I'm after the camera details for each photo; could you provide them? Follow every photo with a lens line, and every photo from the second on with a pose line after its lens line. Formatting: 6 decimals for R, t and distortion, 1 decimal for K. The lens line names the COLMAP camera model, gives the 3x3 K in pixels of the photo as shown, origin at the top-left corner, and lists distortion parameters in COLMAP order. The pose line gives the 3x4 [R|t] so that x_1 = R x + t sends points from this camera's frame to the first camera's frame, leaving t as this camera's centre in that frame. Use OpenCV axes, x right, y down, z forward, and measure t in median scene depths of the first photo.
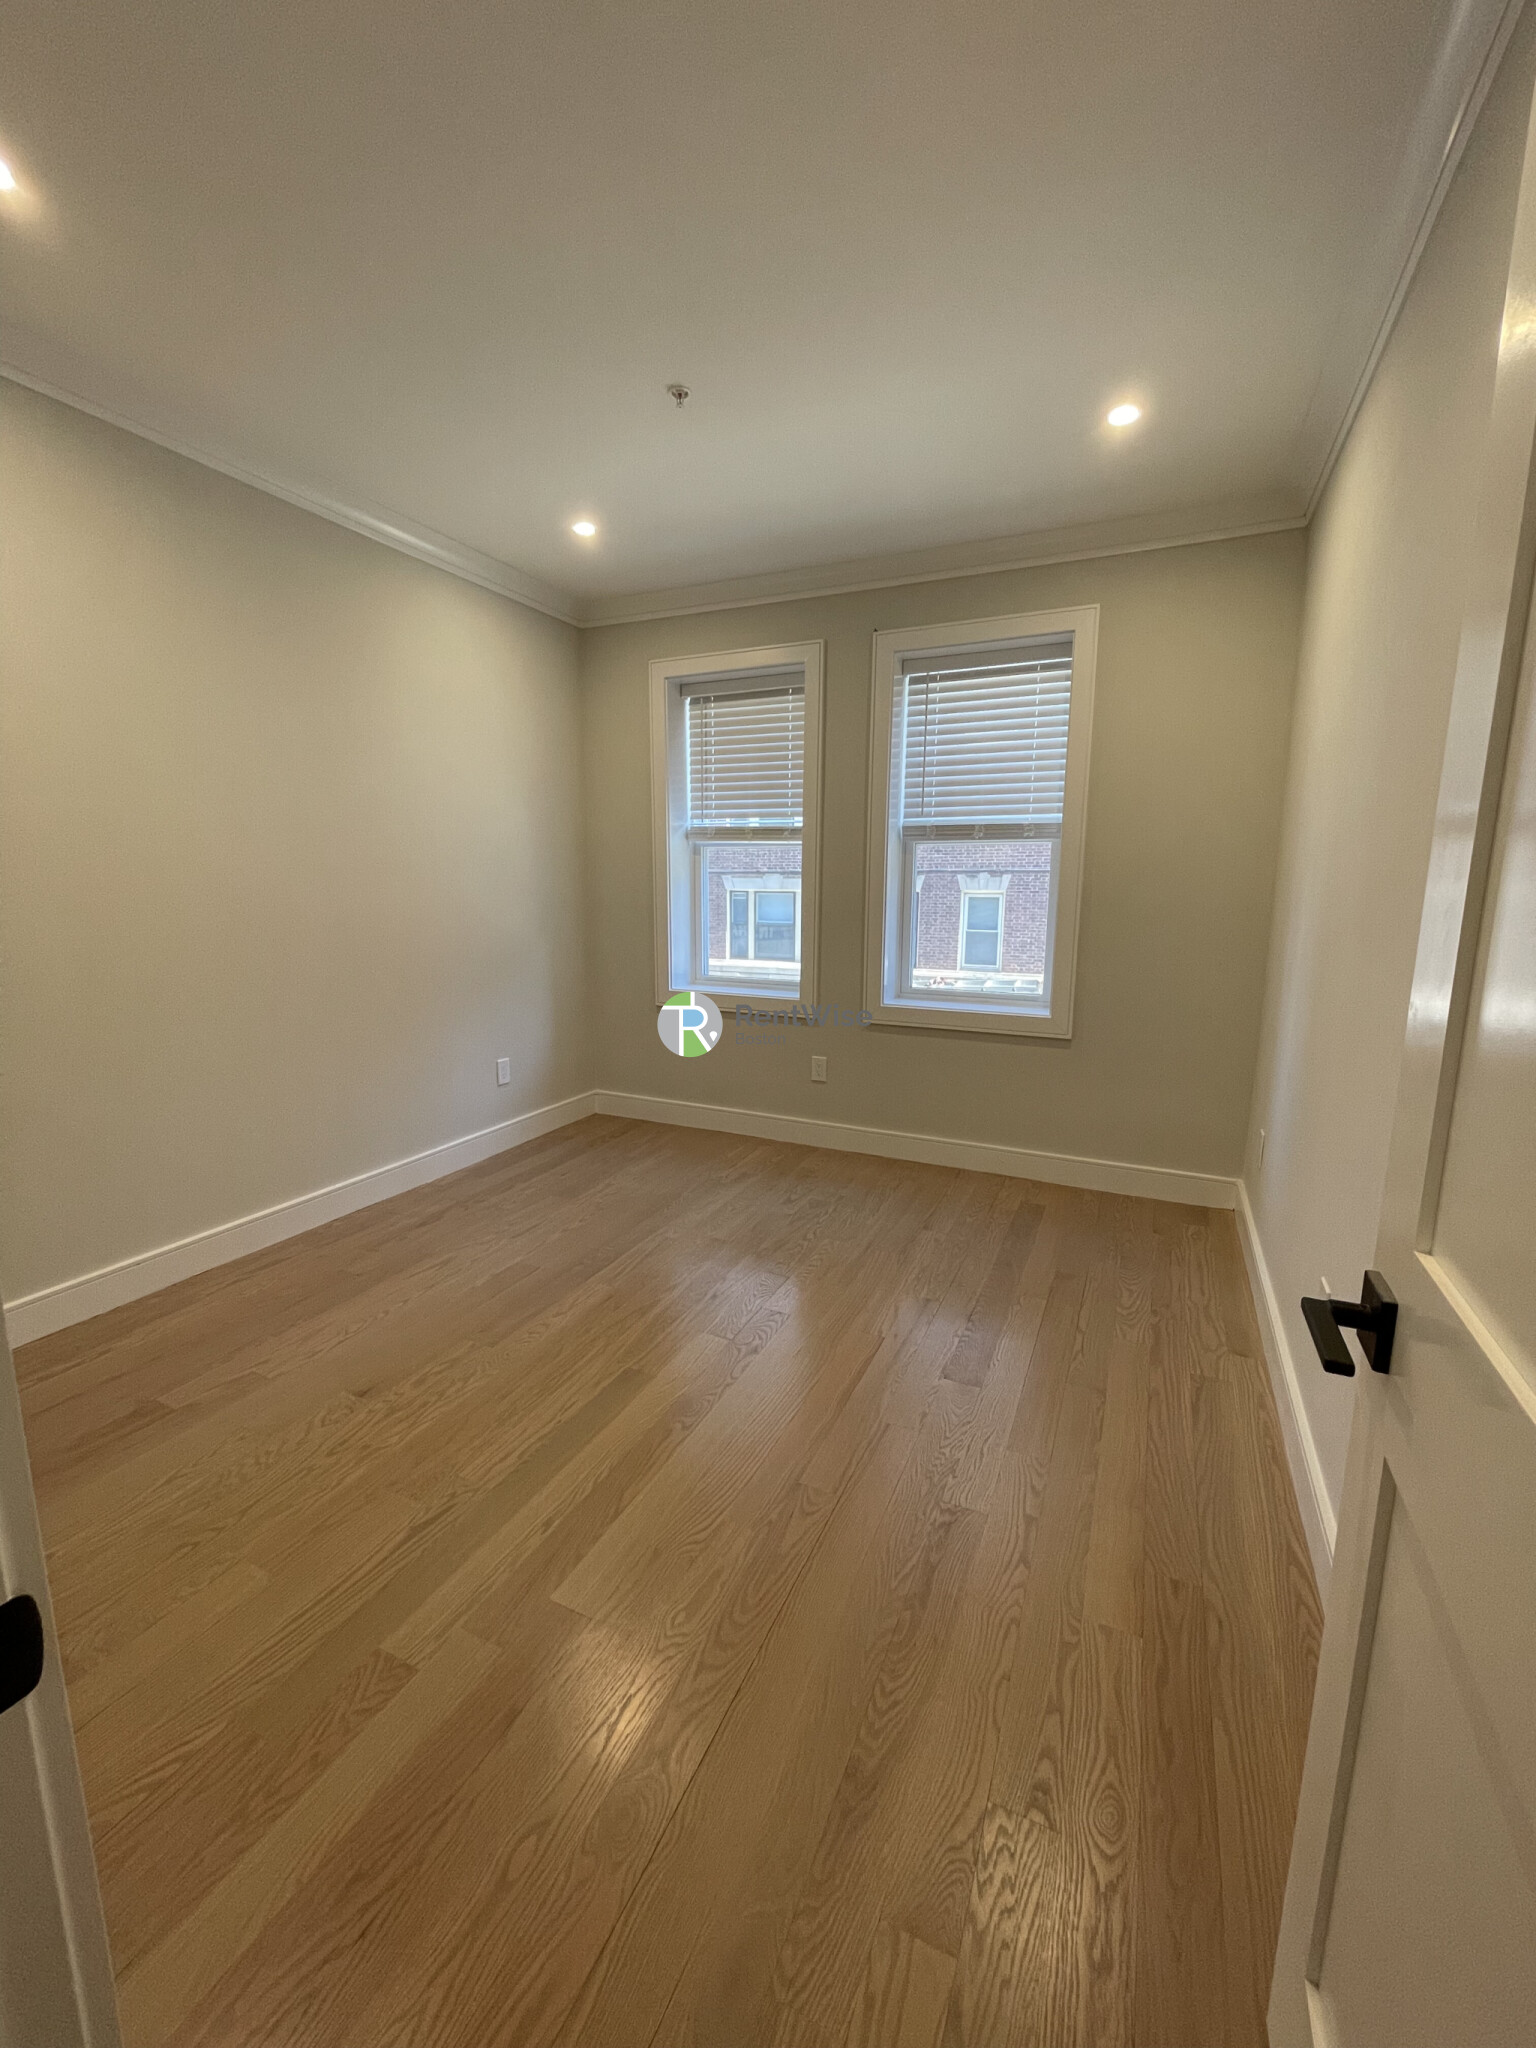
lens RADIAL K [[831.2, 0, 771.4], [0, 831.2, 1030.0], [0, 0, 1]] dist [-0.002507, 0.000381]
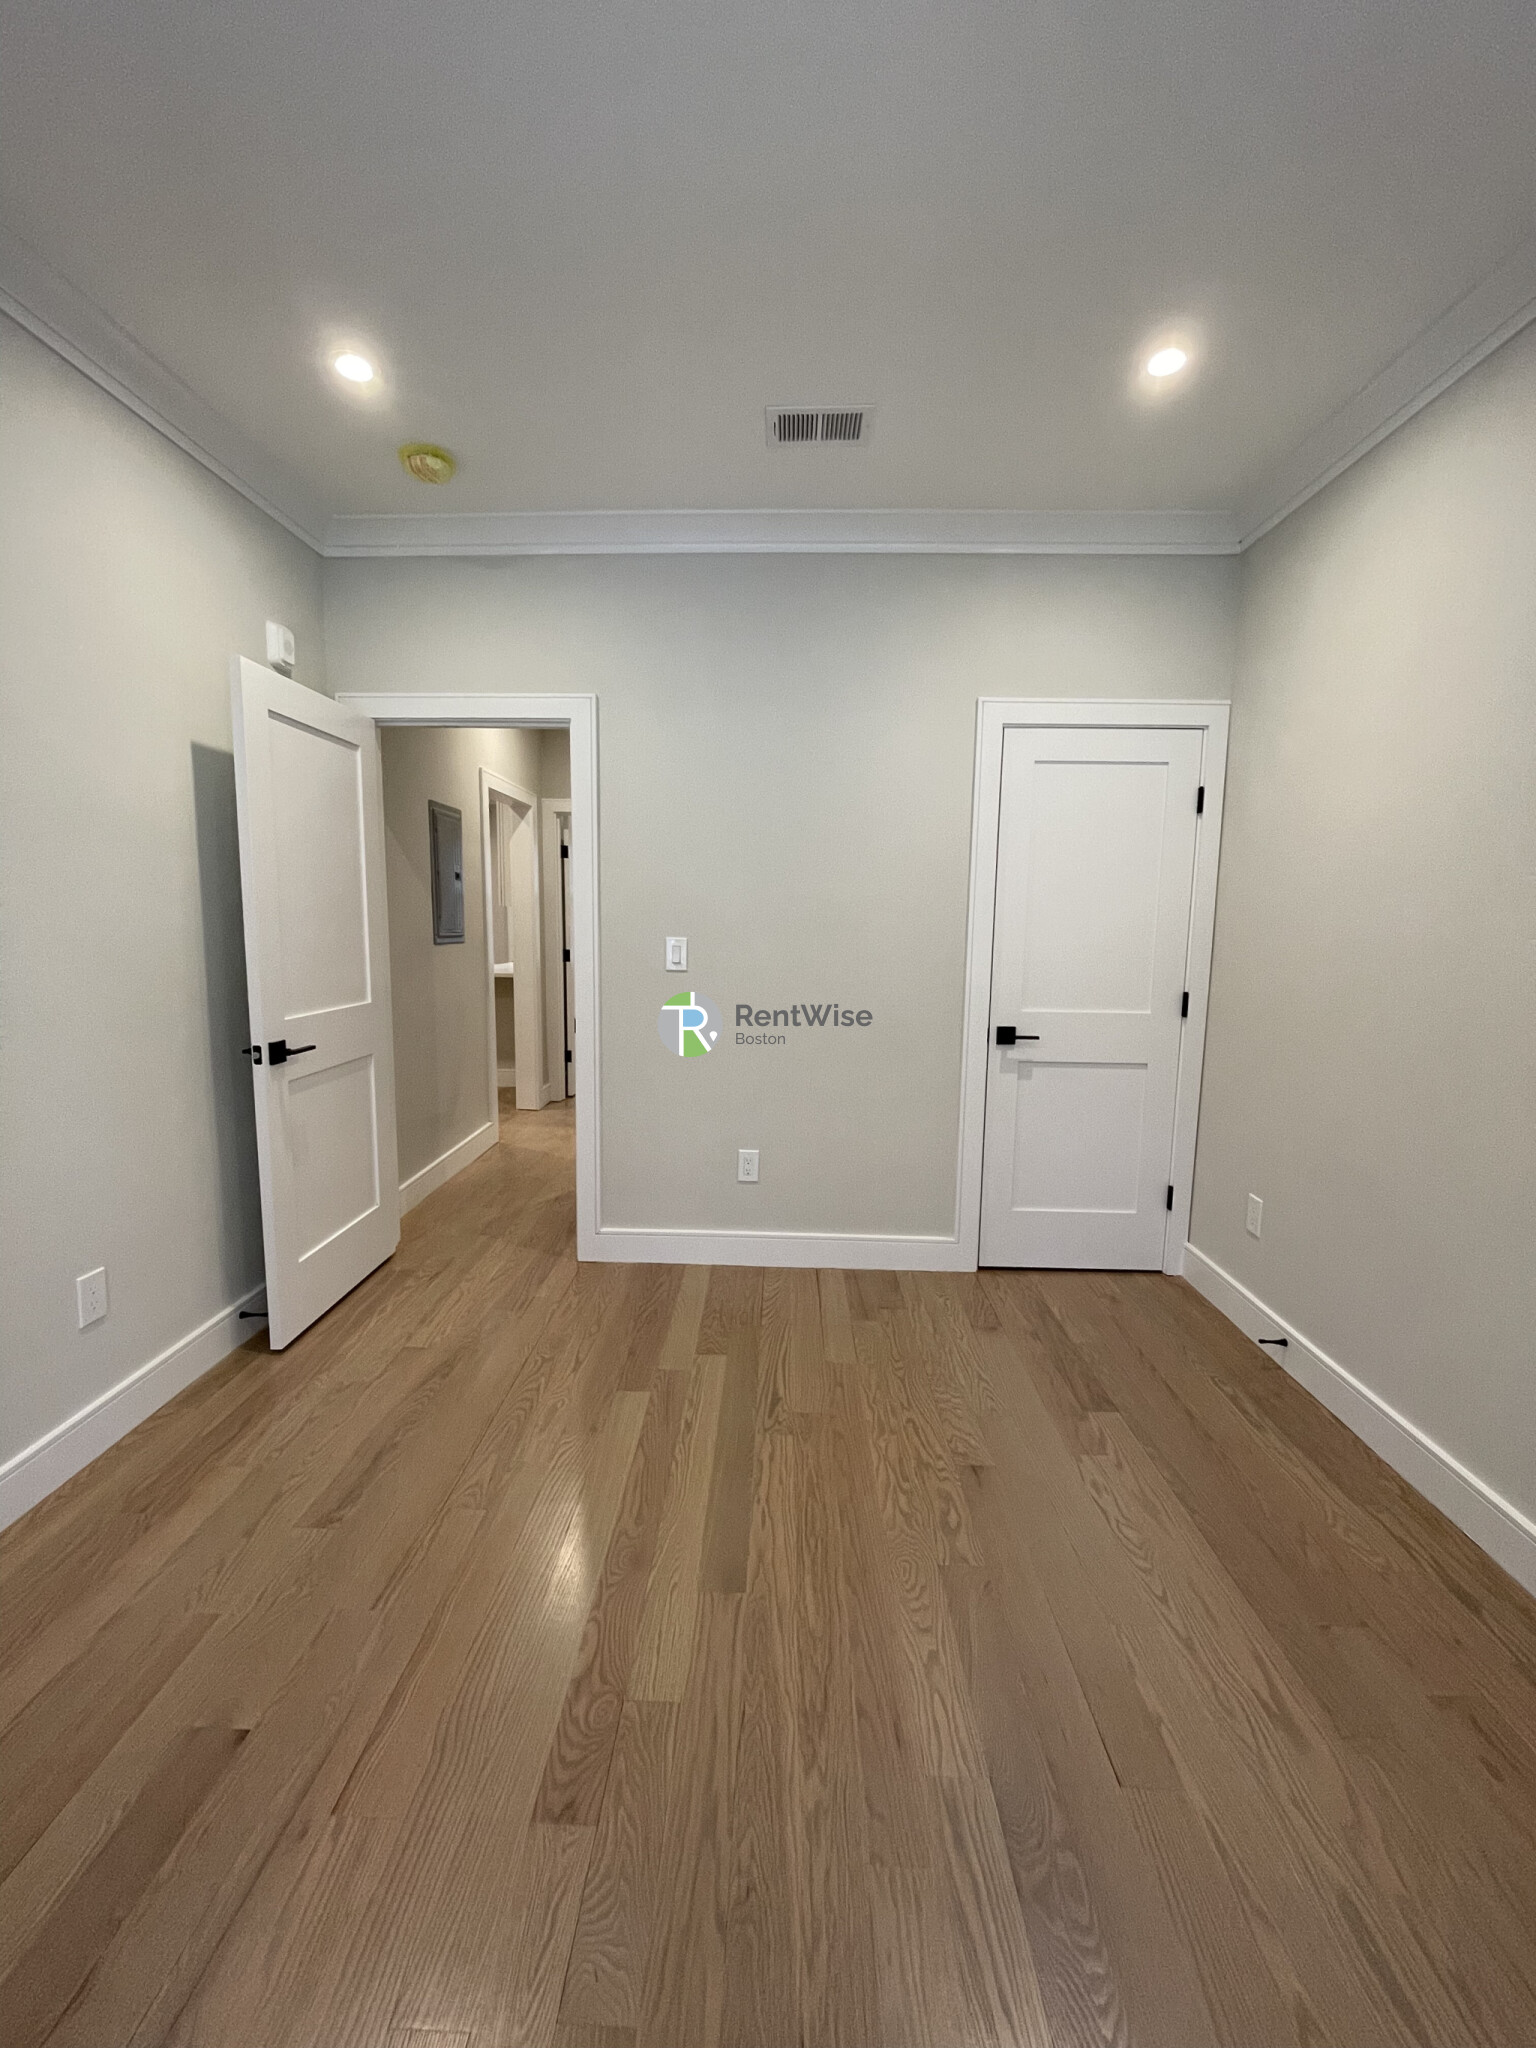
lens RADIAL K [[831.2, 0, 766.7], [0, 831.2, 1023.5], [0, 0, 1]] dist [-0.002507, 0.000381]
pose [[-0.919270, 0.034683, -0.392097, 0.047435], [-0.082468, 0.957034, 0.278001, -0.171384], [0.384892, 0.287893, -0.876913, 0.927909]]
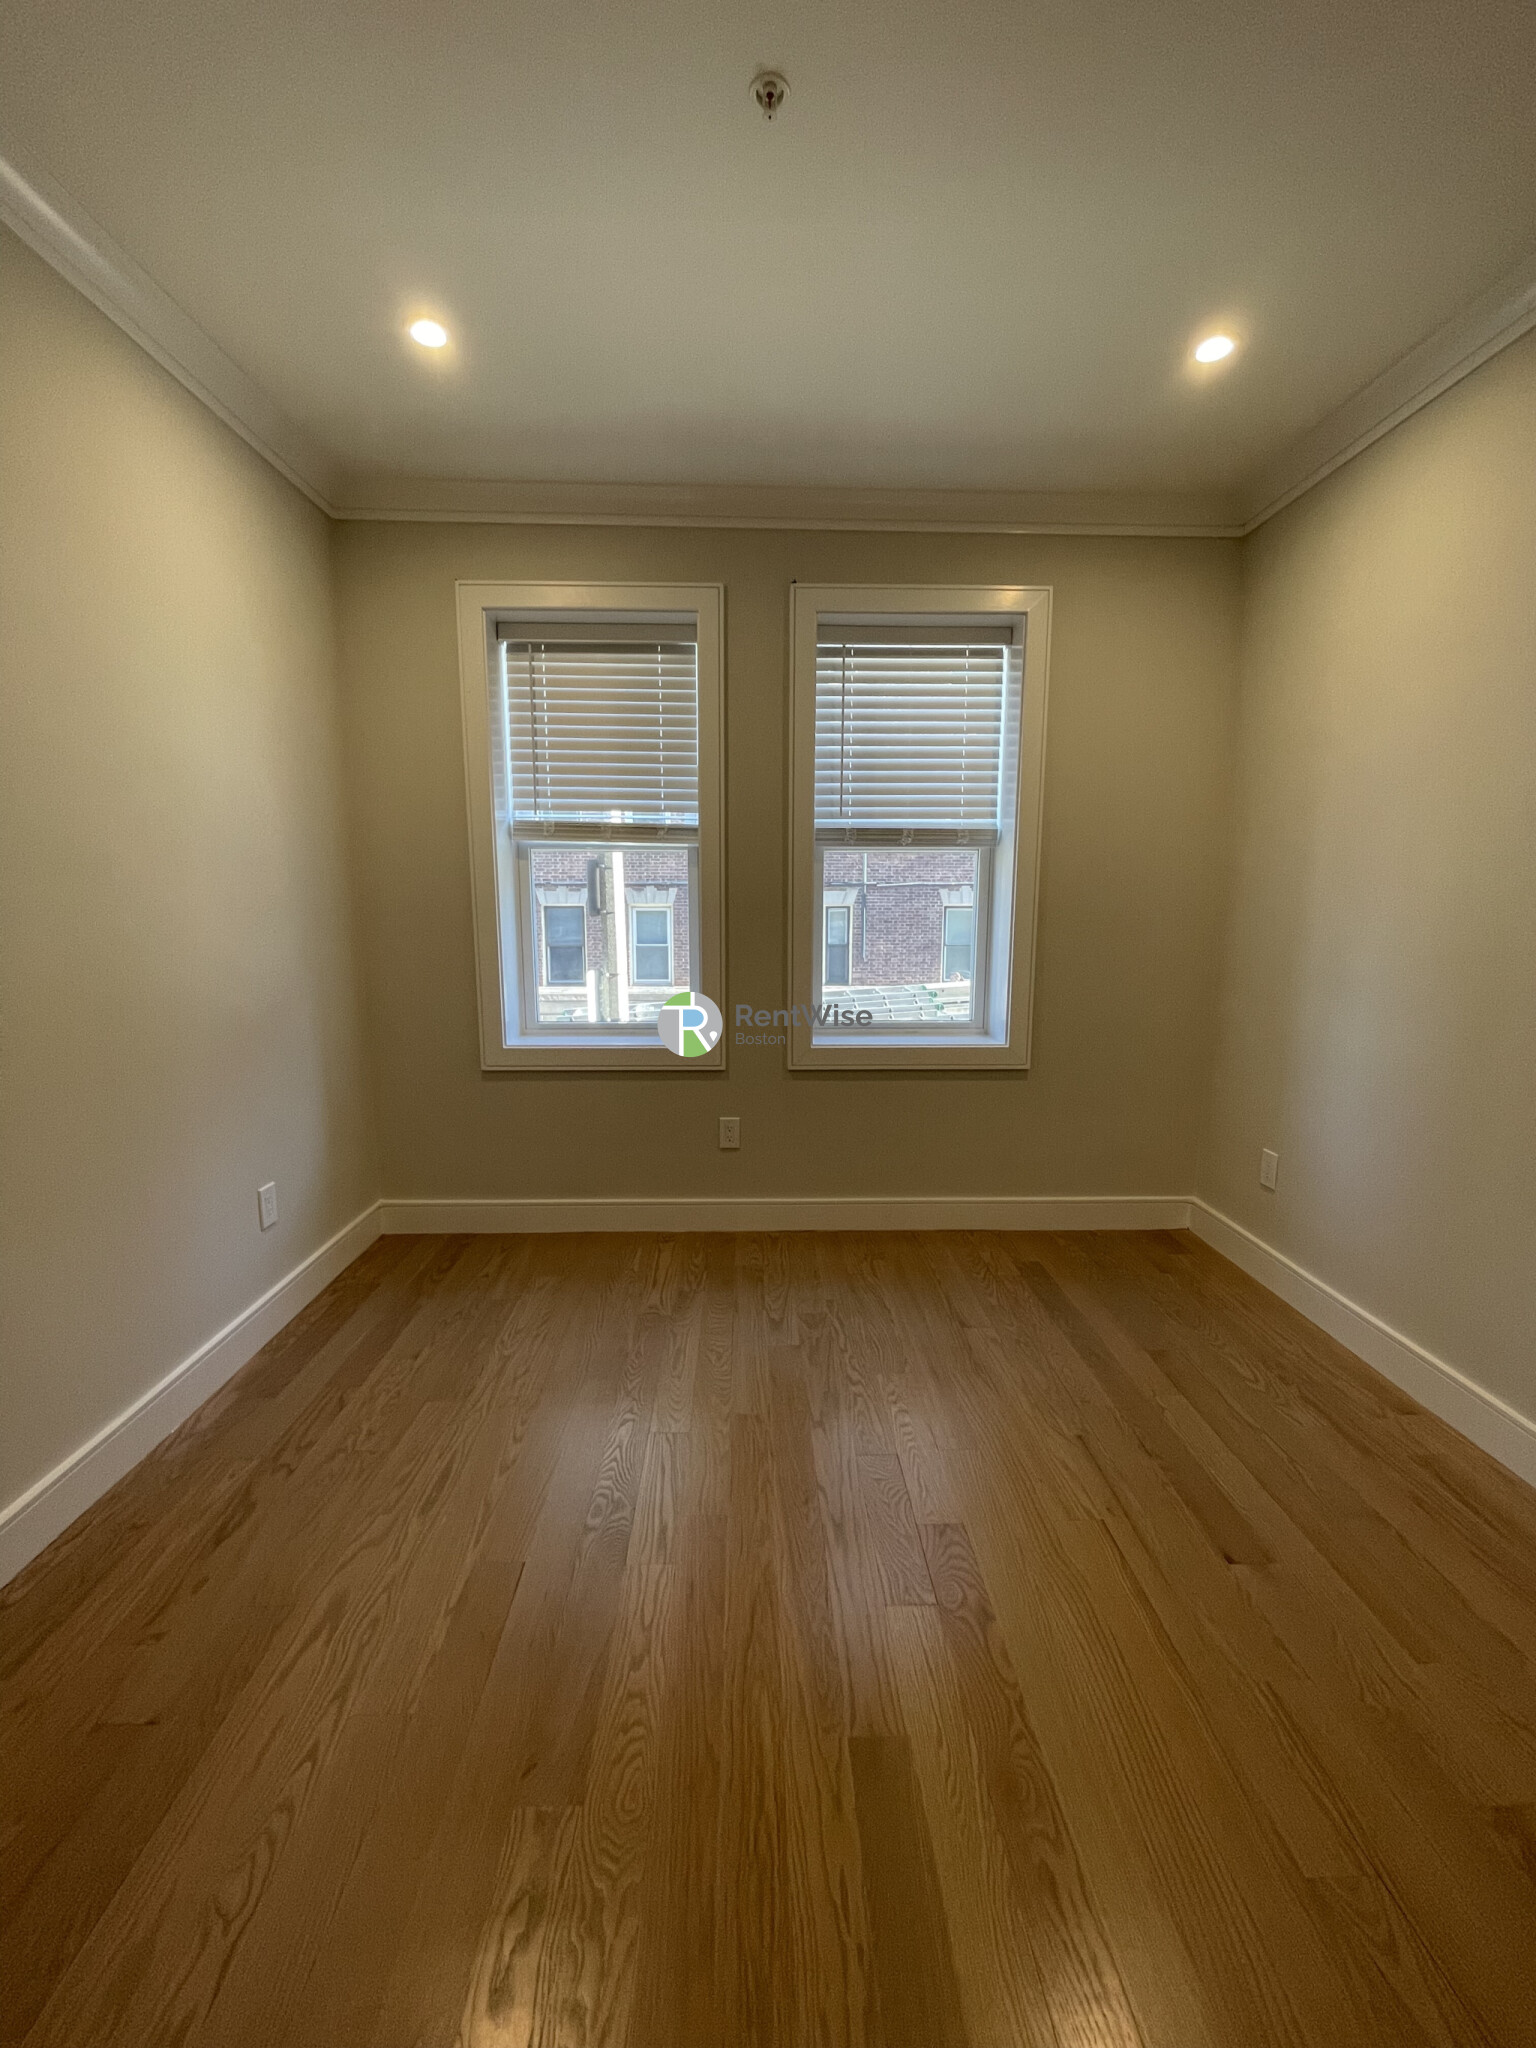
lens RADIAL K [[831.2, 0, 775.1], [0, 831.2, 1029.2], [0, 0, 1]] dist [-0.002507, 0.000381]
pose [[0.894234, -0.074120, 0.441421, -0.270151], [0.081256, 0.996689, 0.002746, -0.055471], [-0.440163, 0.033413, 0.897296, 0.302319]]
